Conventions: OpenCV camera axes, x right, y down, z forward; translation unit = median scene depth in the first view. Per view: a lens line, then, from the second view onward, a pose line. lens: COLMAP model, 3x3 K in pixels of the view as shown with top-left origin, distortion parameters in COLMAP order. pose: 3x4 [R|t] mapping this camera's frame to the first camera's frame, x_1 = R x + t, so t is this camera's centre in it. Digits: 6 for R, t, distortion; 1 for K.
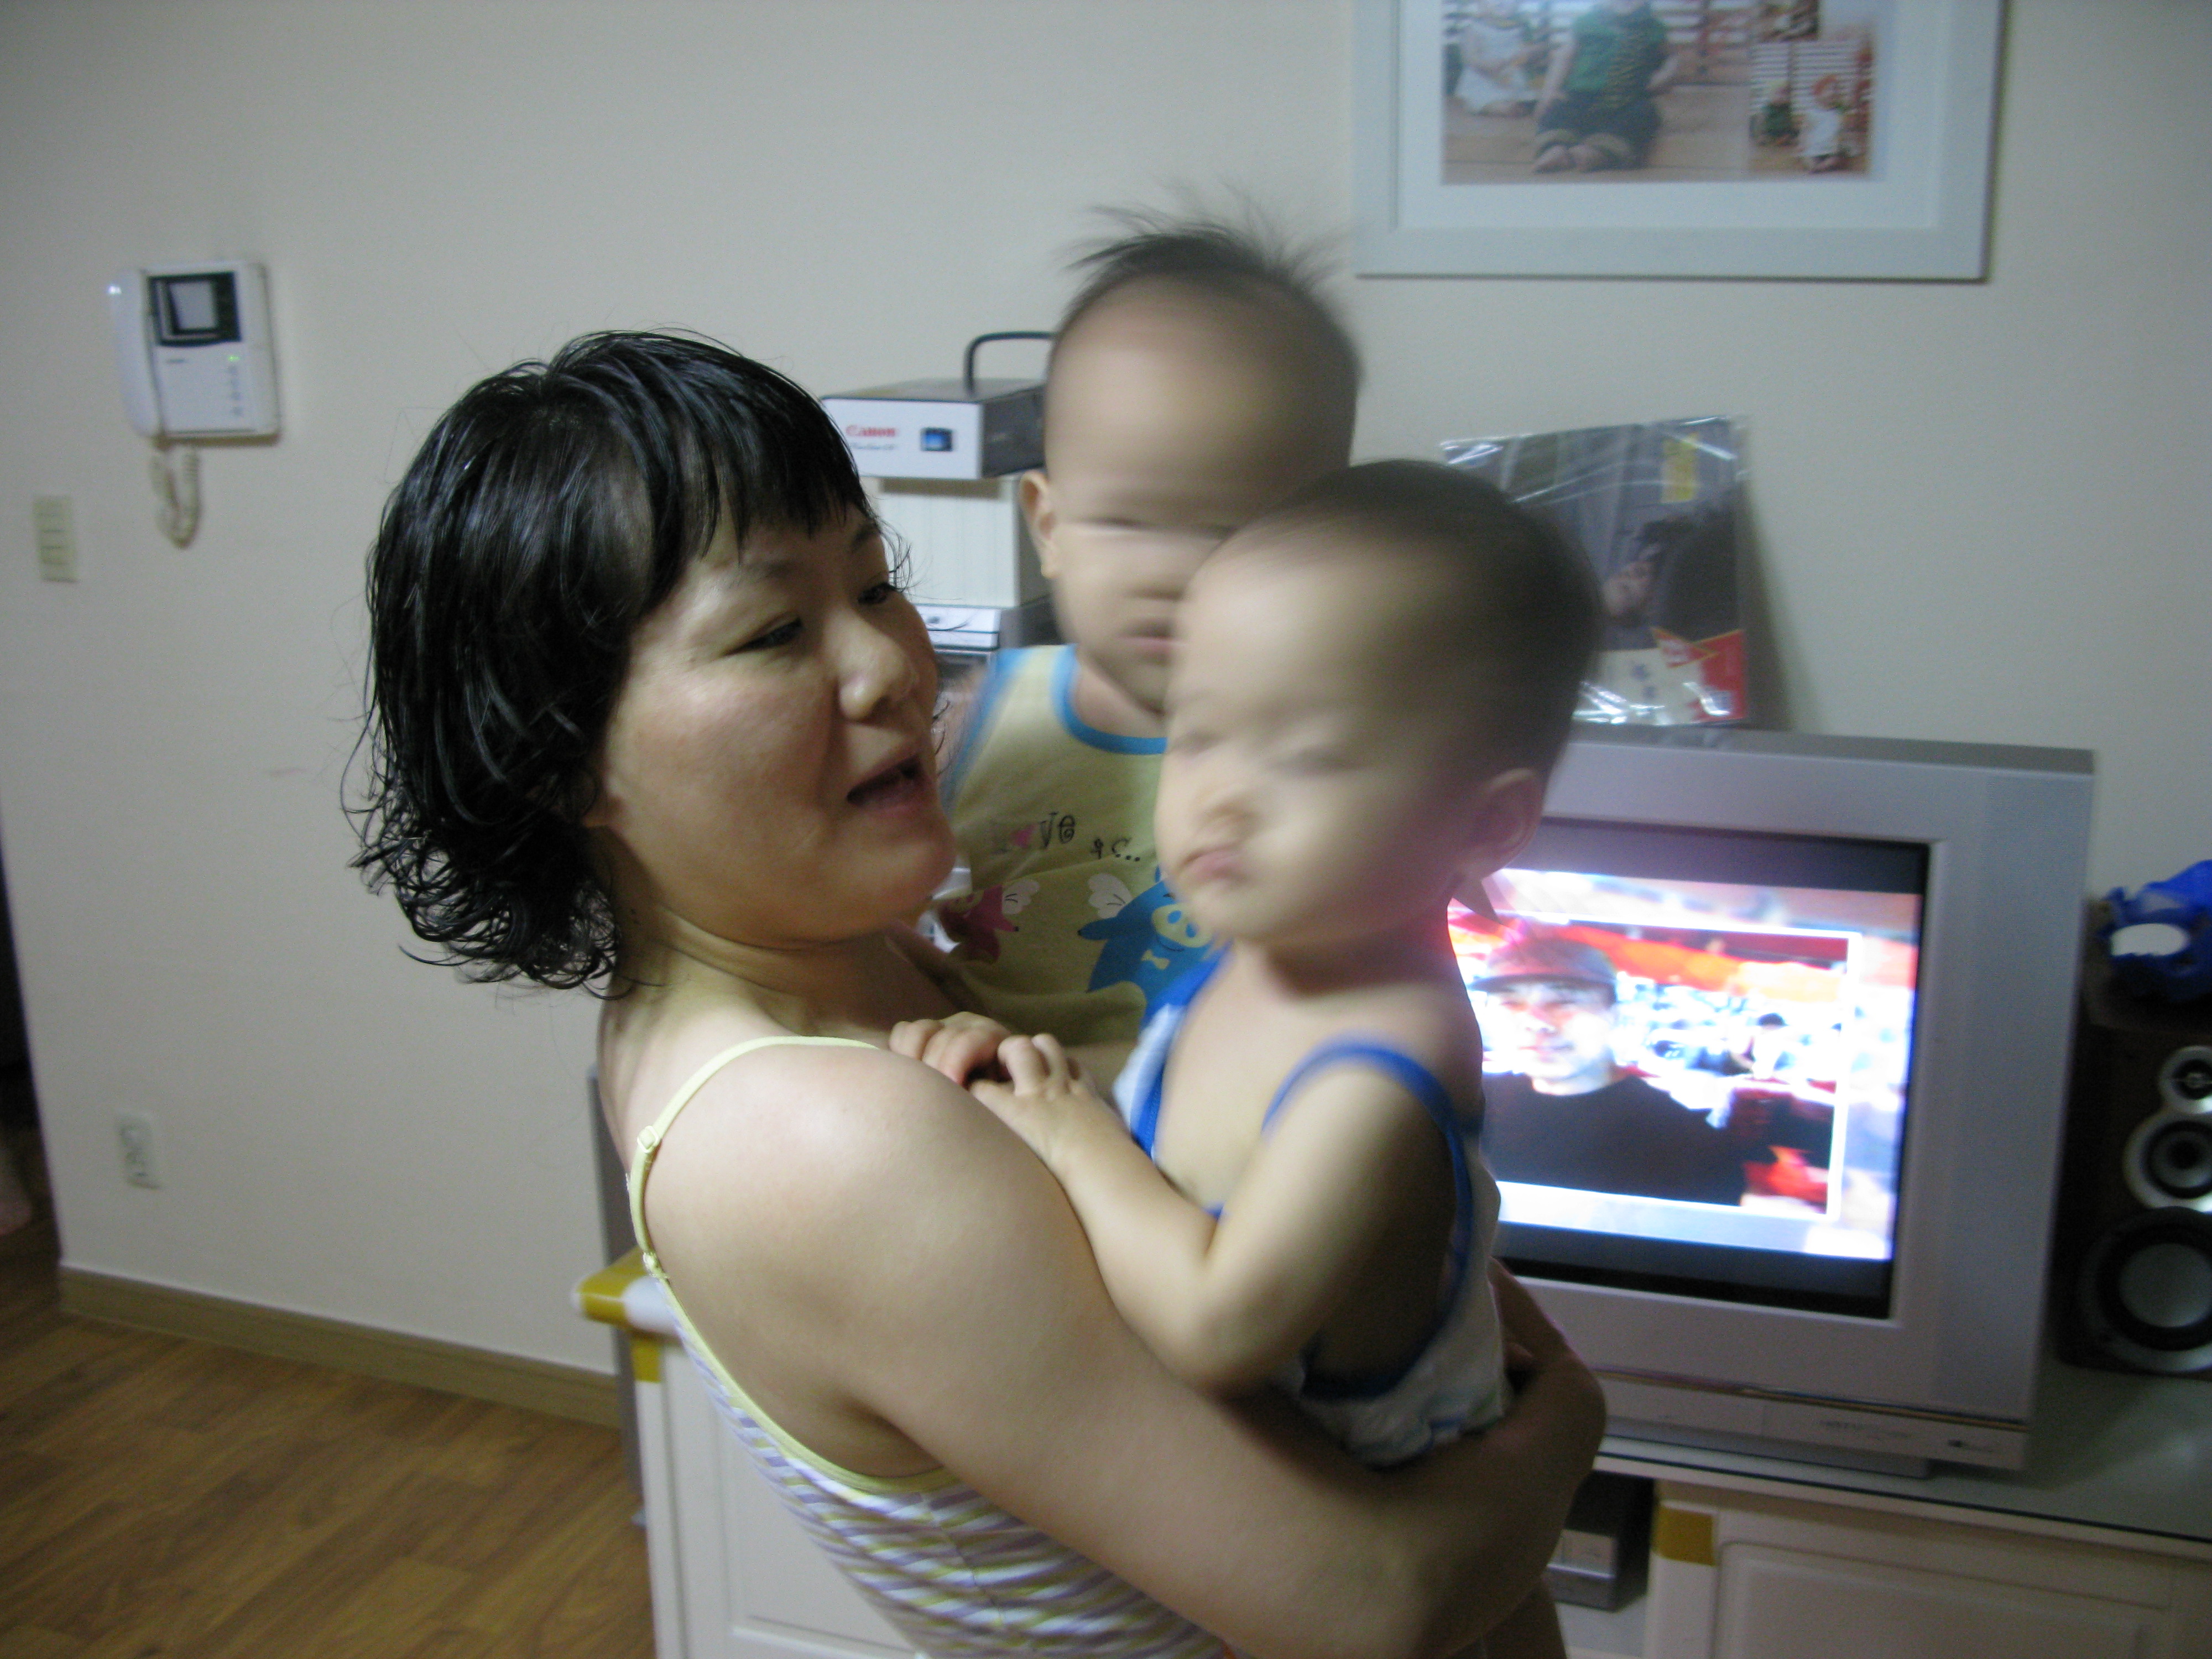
lens RADIAL K [[2217.3, 0, 1128.8], [0, 2217.3, 823.9], [0, 0, 1]] dist [-0.096997, 0.000000]
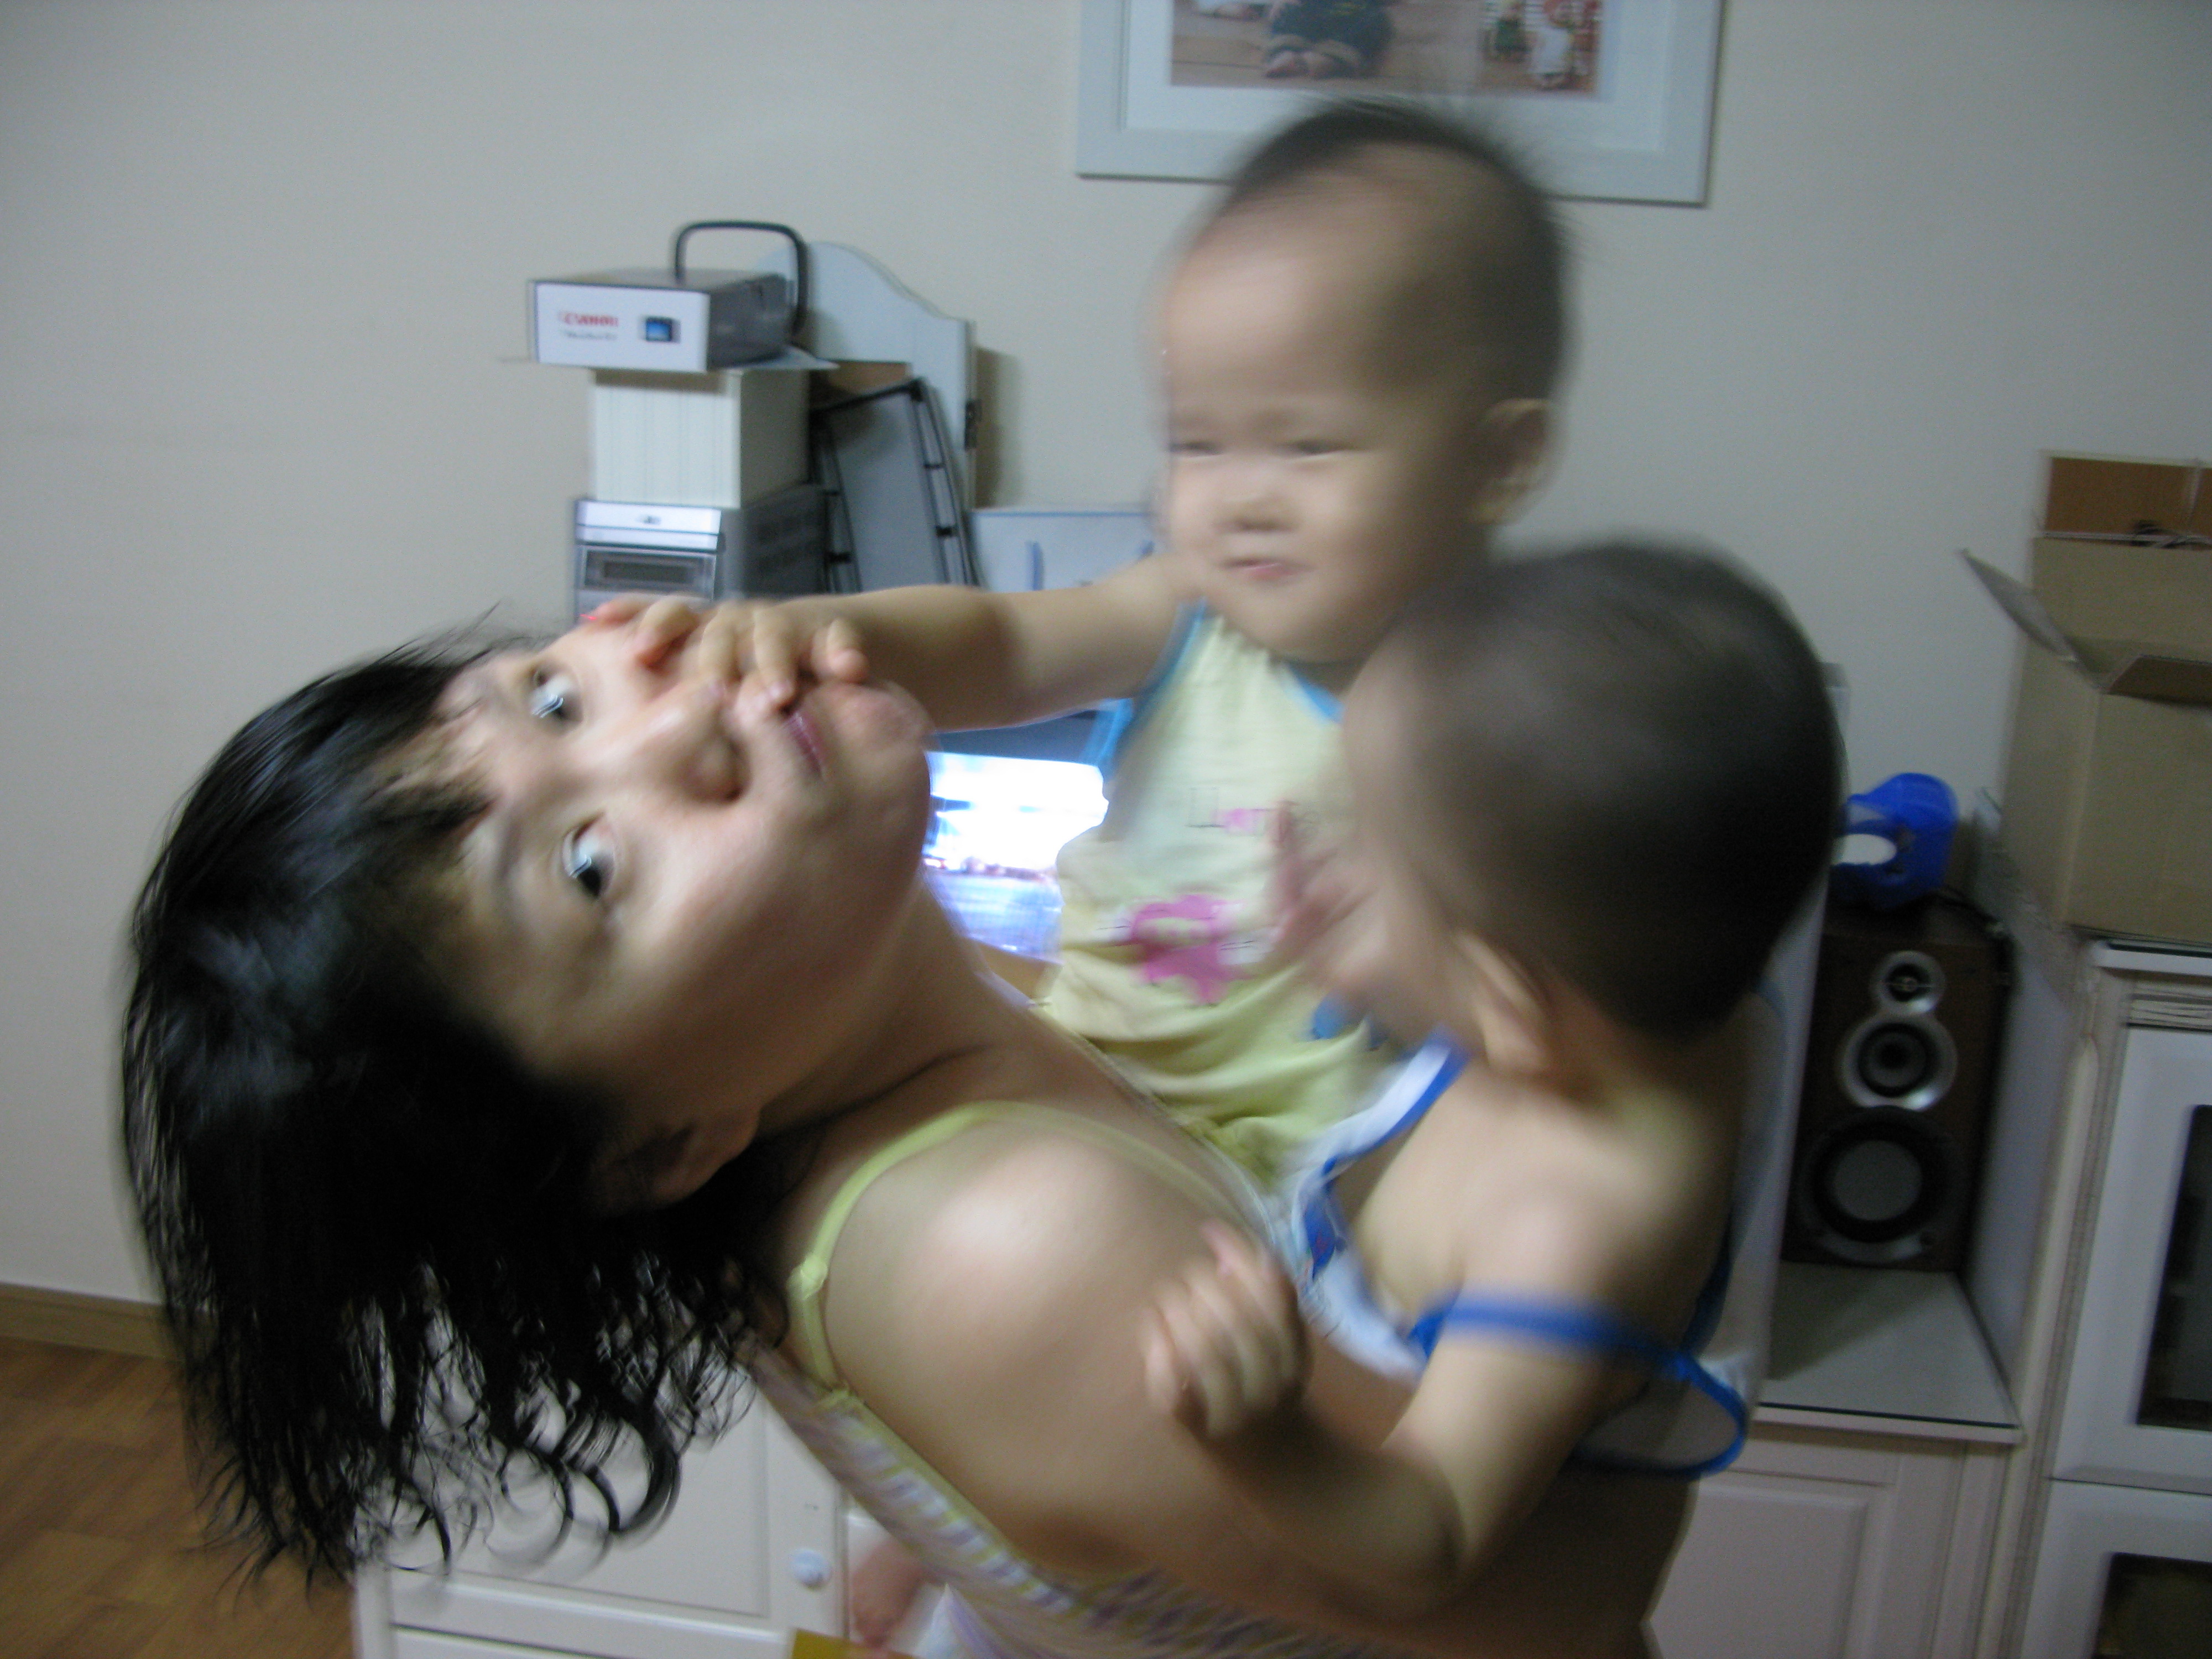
lens RADIAL K [[2217.3, 0, 1123.7], [0, 2217.3, 813.3], [0, 0, 1]] dist [-0.096997, 0.000000]
pose [[0.982477, -0.005241, 0.186309, -0.065705], [-0.001173, 0.999411, 0.034295, 0.000399], [-0.186379, -0.033912, 0.981893, 0.032442]]
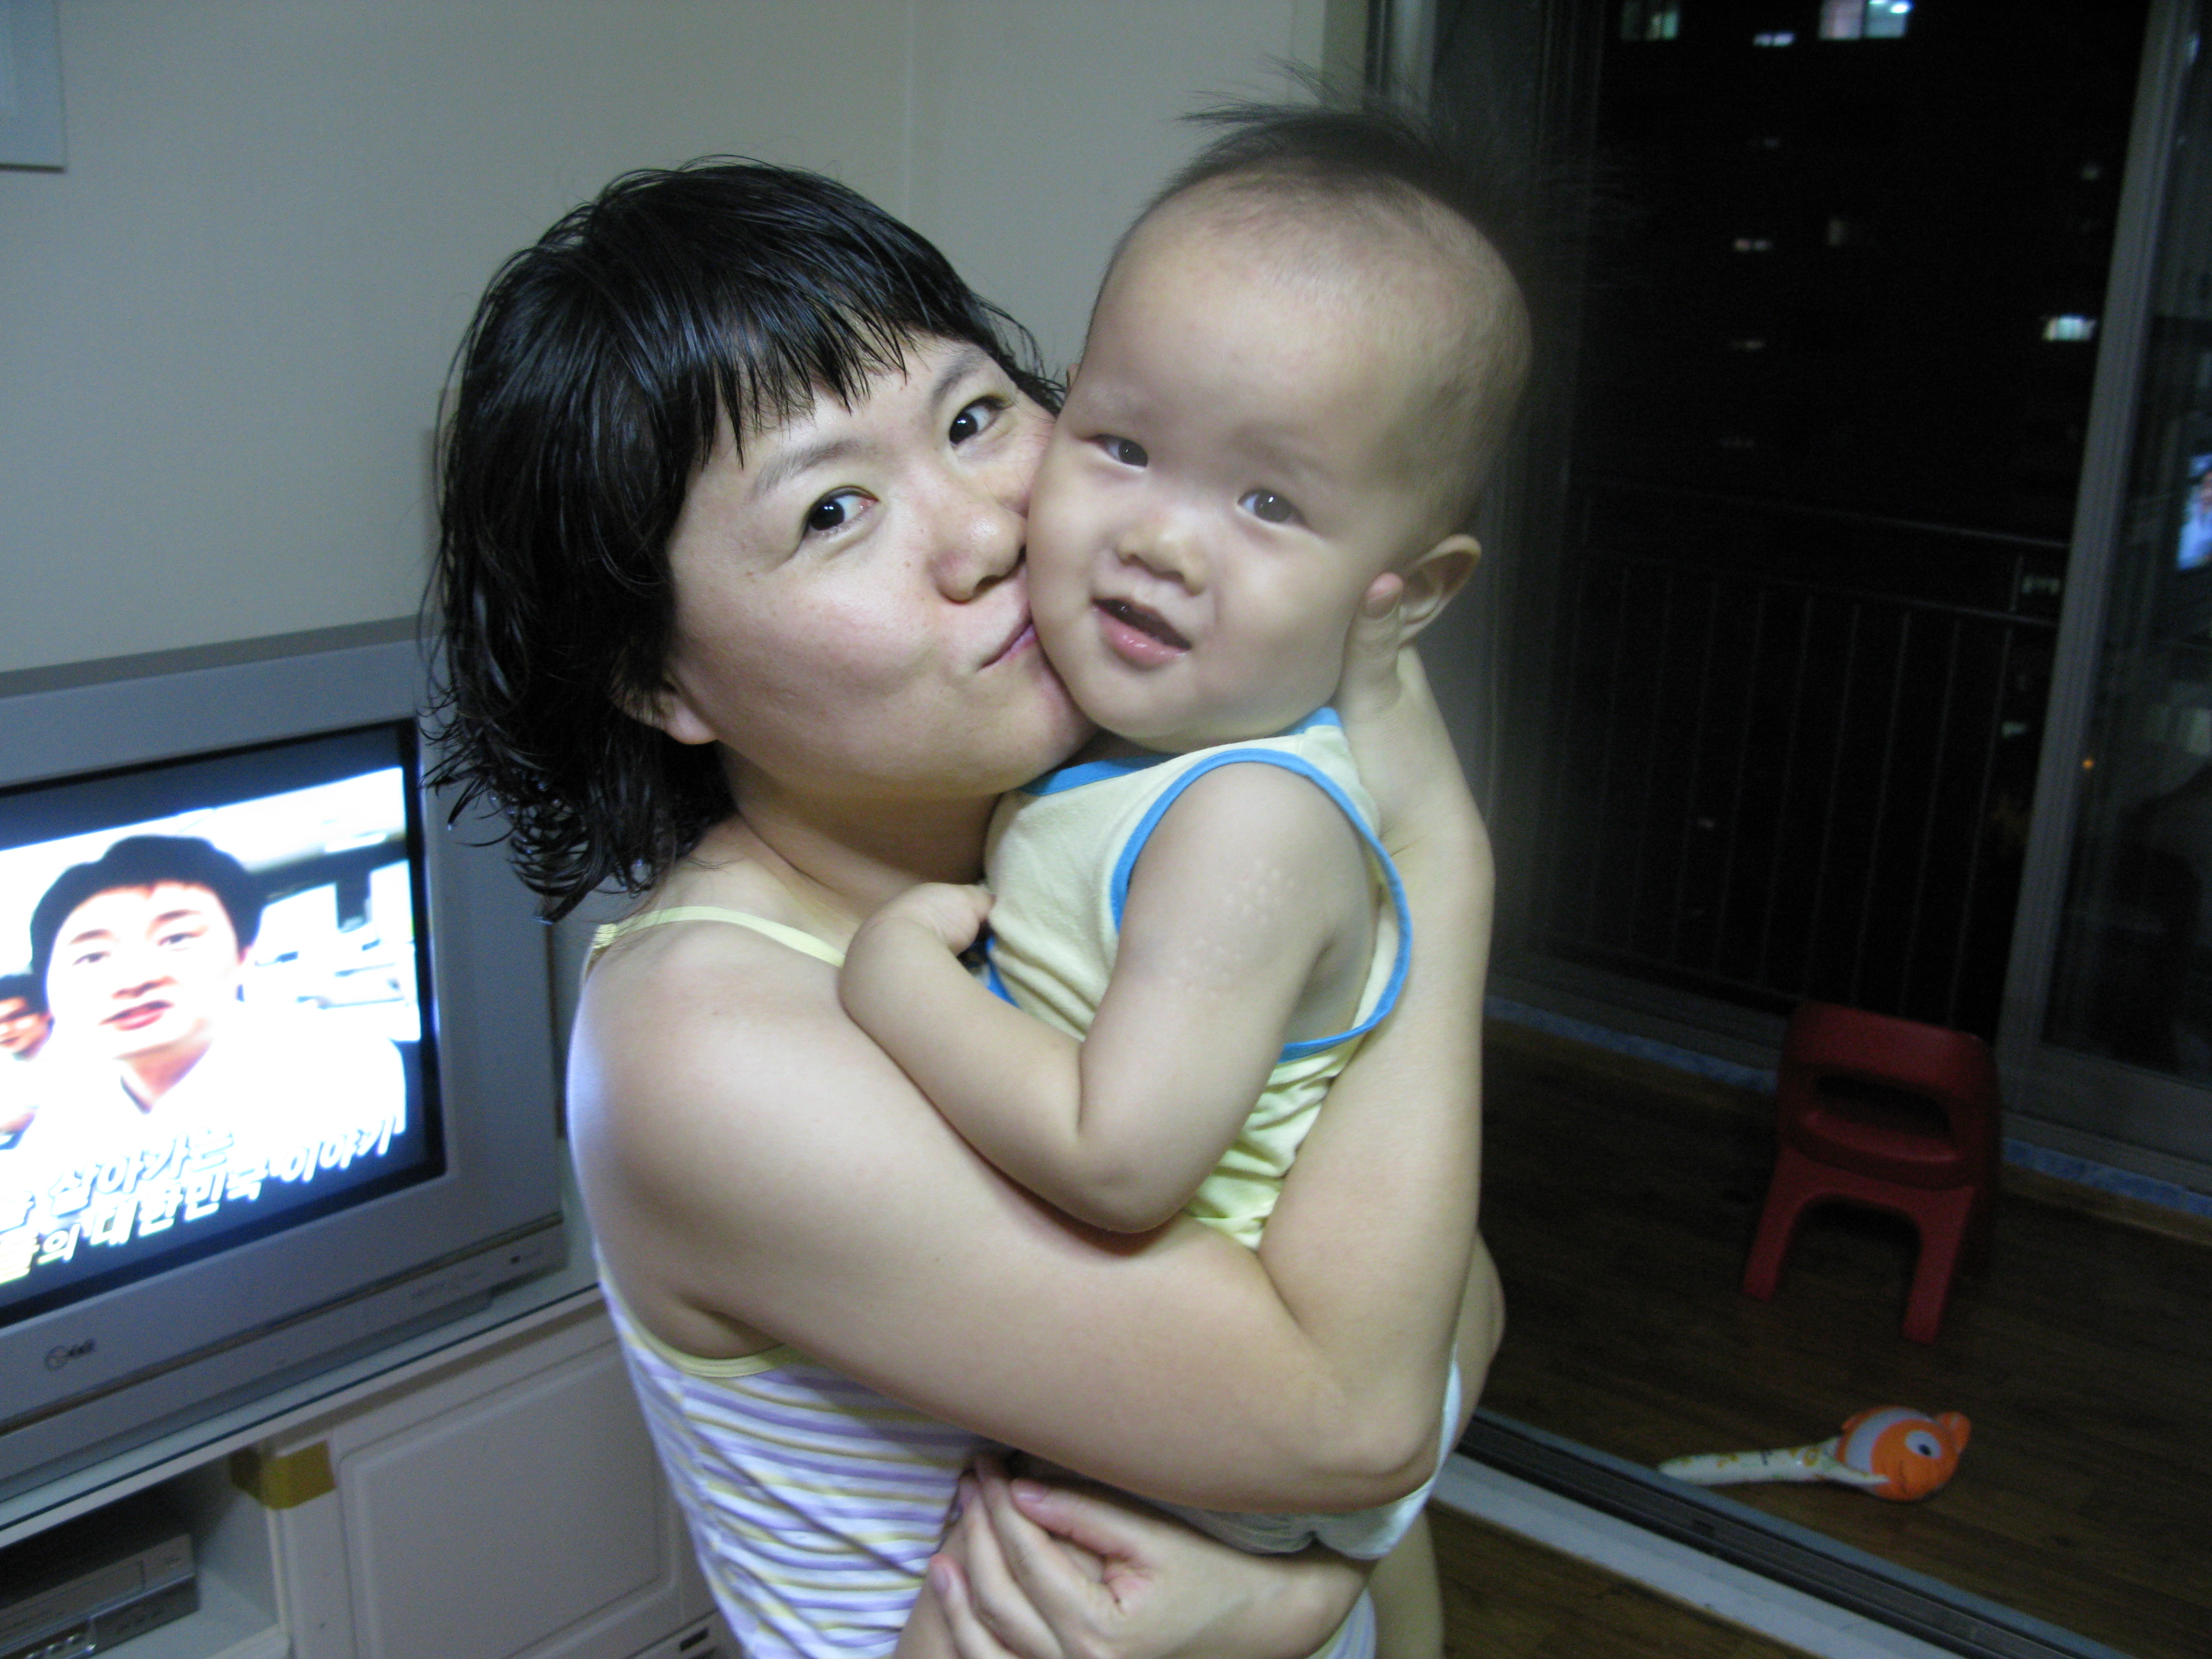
lens RADIAL K [[2217.3, 0, 1104.4], [0, 2217.3, 835.5], [0, 0, 1]] dist [-0.096997, 0.000000]
pose [[0.348183, -0.216407, 0.912106, -1.524708], [0.219551, 0.964752, 0.145088, -0.071803], [-0.911354, 0.149736, 0.383423, 0.773544]]
